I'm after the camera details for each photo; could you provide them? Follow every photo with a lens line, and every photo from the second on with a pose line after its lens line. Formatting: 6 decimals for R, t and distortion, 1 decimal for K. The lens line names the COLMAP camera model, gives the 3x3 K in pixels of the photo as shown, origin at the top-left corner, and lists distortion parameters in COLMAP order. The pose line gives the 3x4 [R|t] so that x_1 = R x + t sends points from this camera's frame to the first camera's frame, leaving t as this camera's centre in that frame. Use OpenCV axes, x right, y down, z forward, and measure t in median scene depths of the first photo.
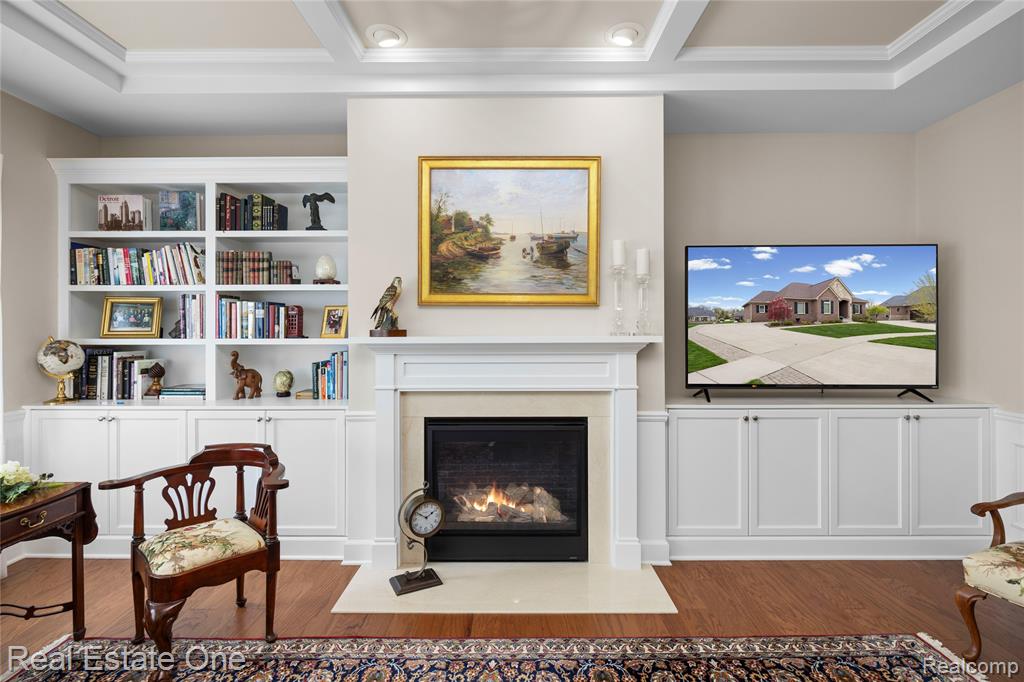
lens RADIAL K [[491.4, 0, 511.3], [0, 491.4, 322.4], [0, 0, 1]] dist [0.010193, -0.003313]
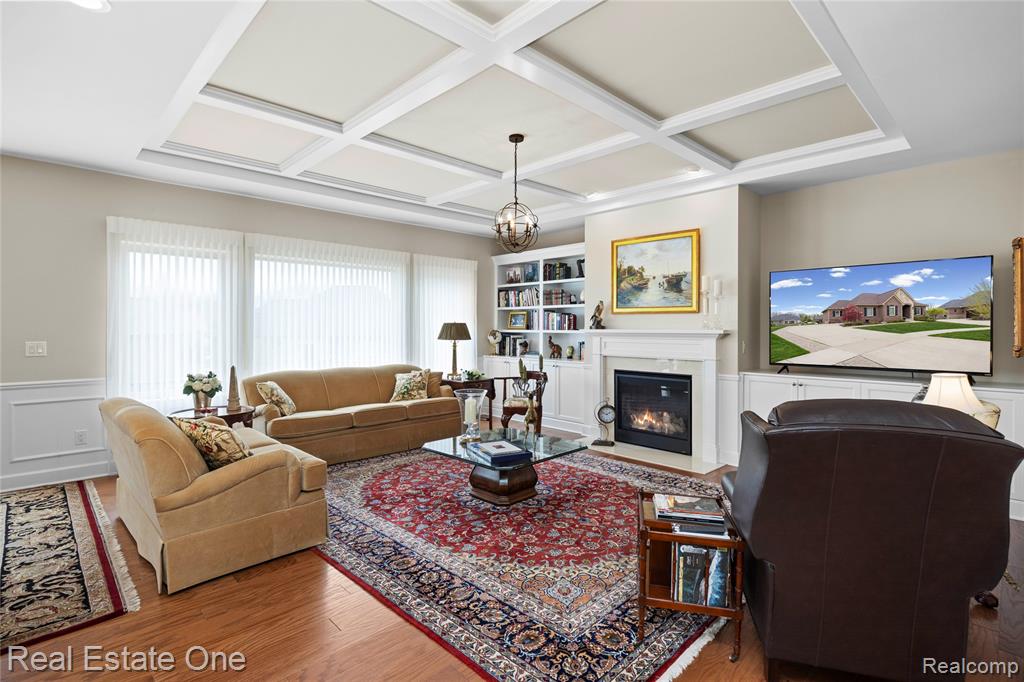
lens RADIAL K [[491.4, 0, 509.0], [0, 491.4, 327.9], [0, 0, 1]] dist [0.010193, -0.003313]
pose [[0.703844, 0.005778, -0.710331, 0.877452], [-0.001846, 0.999978, 0.006305, 0.010114], [0.710352, -0.003126, 0.703840, -0.672007]]
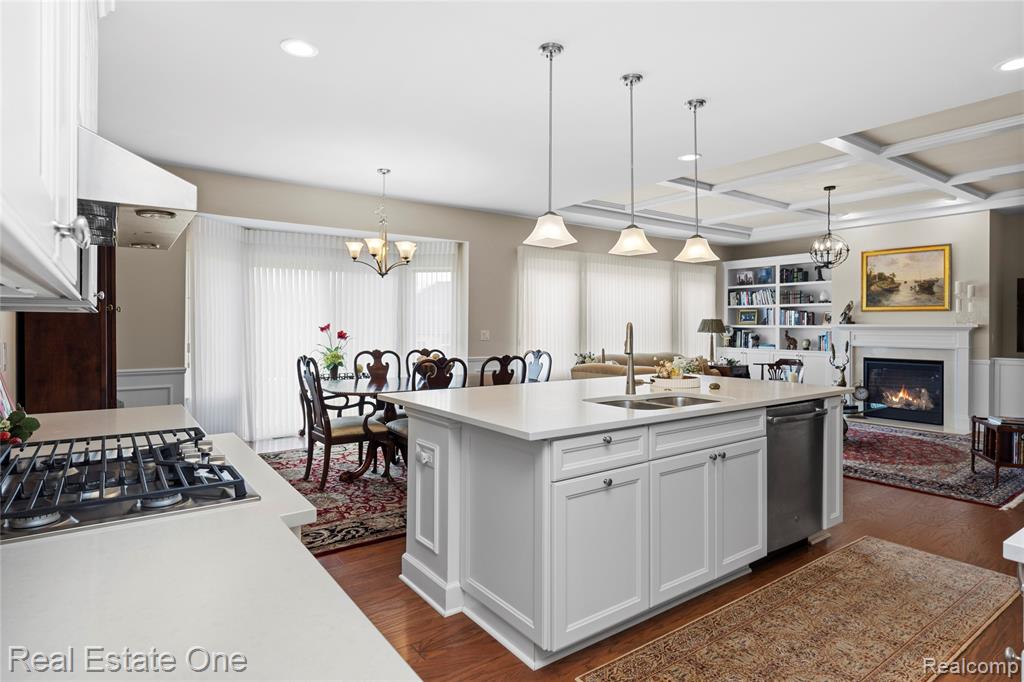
lens RADIAL K [[559.1, 0, 509.7], [0, 559.1, 322.5], [0, 0, 1]] dist [0.002512, -0.003667]
pose [[0.595357, 0.002272, -0.803458, 0.935655], [-0.004032, 0.999992, -0.000160, 0.024827], [0.803451, 0.003335, 0.595361, -1.924790]]
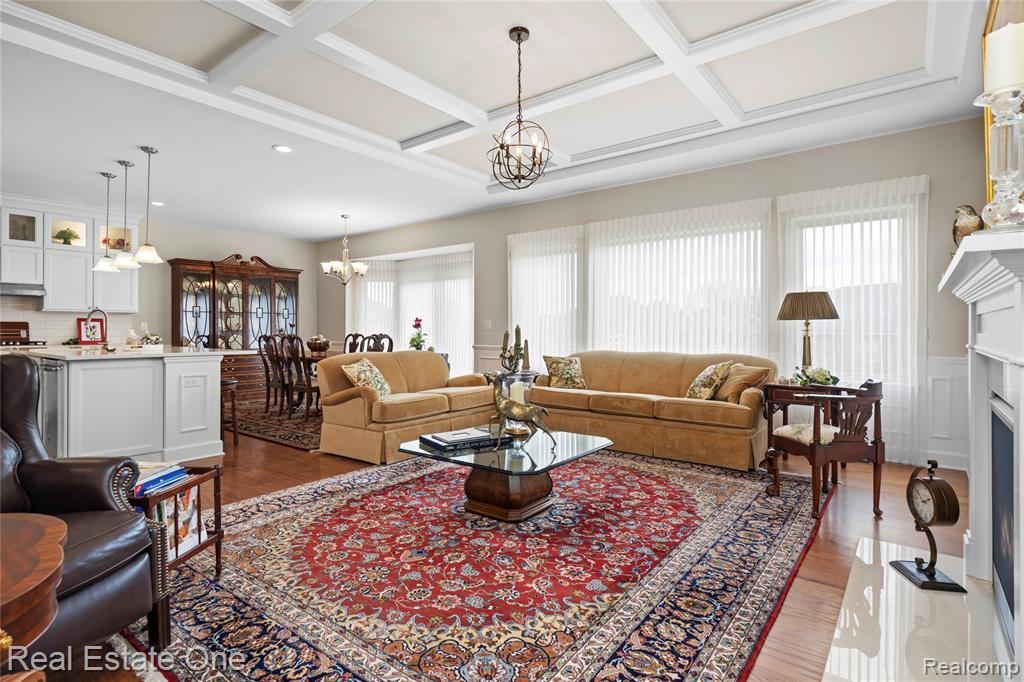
lens RADIAL K [[512.1, 0, 507.2], [0, 512.1, 327.5], [0, 0, 1]] dist [0.004594, -0.000135]
pose [[-0.610201, 0.000838, -0.792246, 0.774227], [0.005067, 0.999983, -0.002845, 0.093656], [0.792231, -0.005750, -0.610195, 0.826573]]
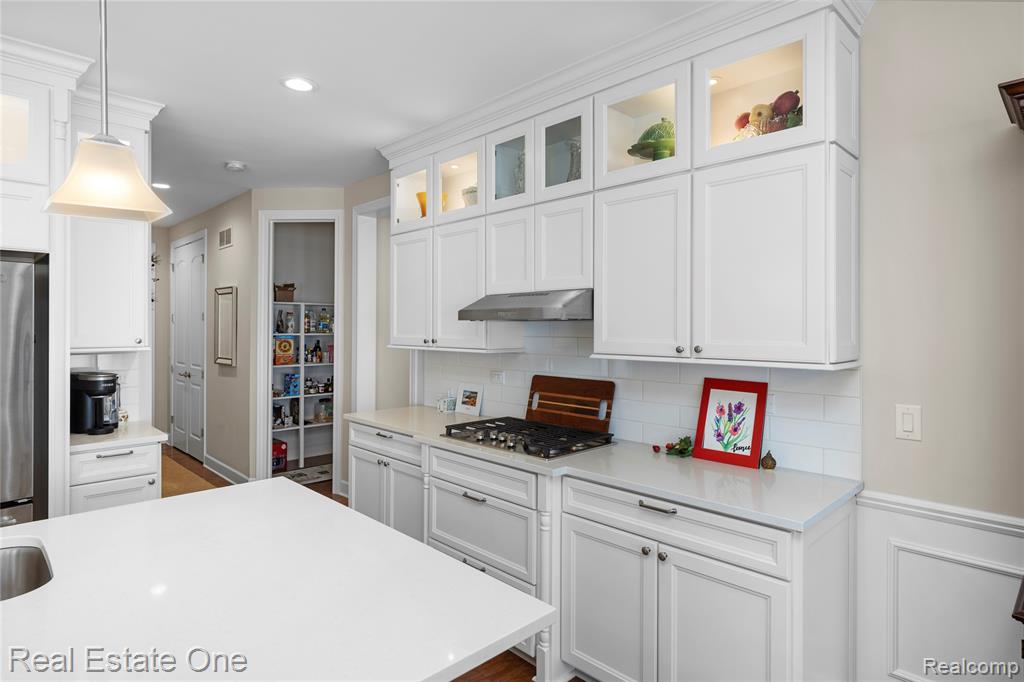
lens RADIAL K [[559.1, 0, 501.8], [0, 559.1, 326.5], [0, 0, 1]] dist [0.002512, -0.003667]
pose [[-0.707990, 0.002237, 0.706219, -0.226716], [-0.001610, 0.999987, -0.004781, -0.033330], [-0.706221, -0.004522, -0.707977, -1.229230]]
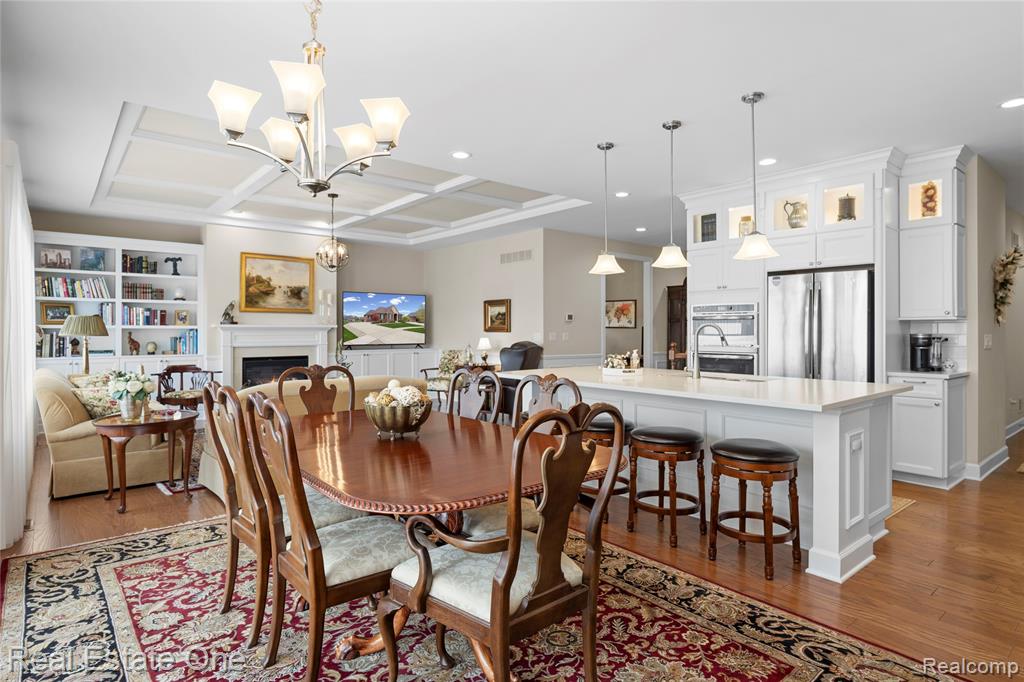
lens RADIAL K [[559.1, 0, 511.0], [0, 559.1, 336.4], [0, 0, 1]] dist [0.002512, -0.003667]
pose [[0.761379, -0.002507, 0.648302, -0.895132], [-0.006769, 0.999907, 0.011816, 0.041320], [-0.648272, -0.013385, 0.761292, -1.854630]]
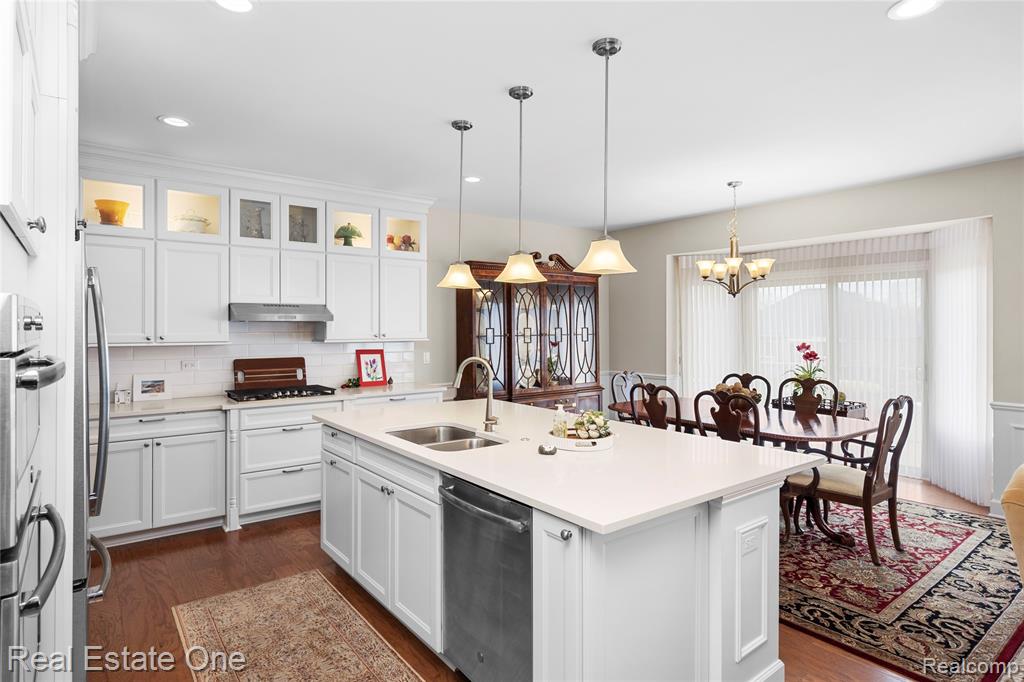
lens RADIAL K [[559.1, 0, 513.3], [0, 559.1, 323.9], [0, 0, 1]] dist [0.002512, -0.003667]
pose [[-0.788168, 0.001295, -0.615459, 0.825479], [0.006601, 0.999958, -0.006349, -0.027951], [0.615425, -0.009067, -0.788143, -0.358720]]
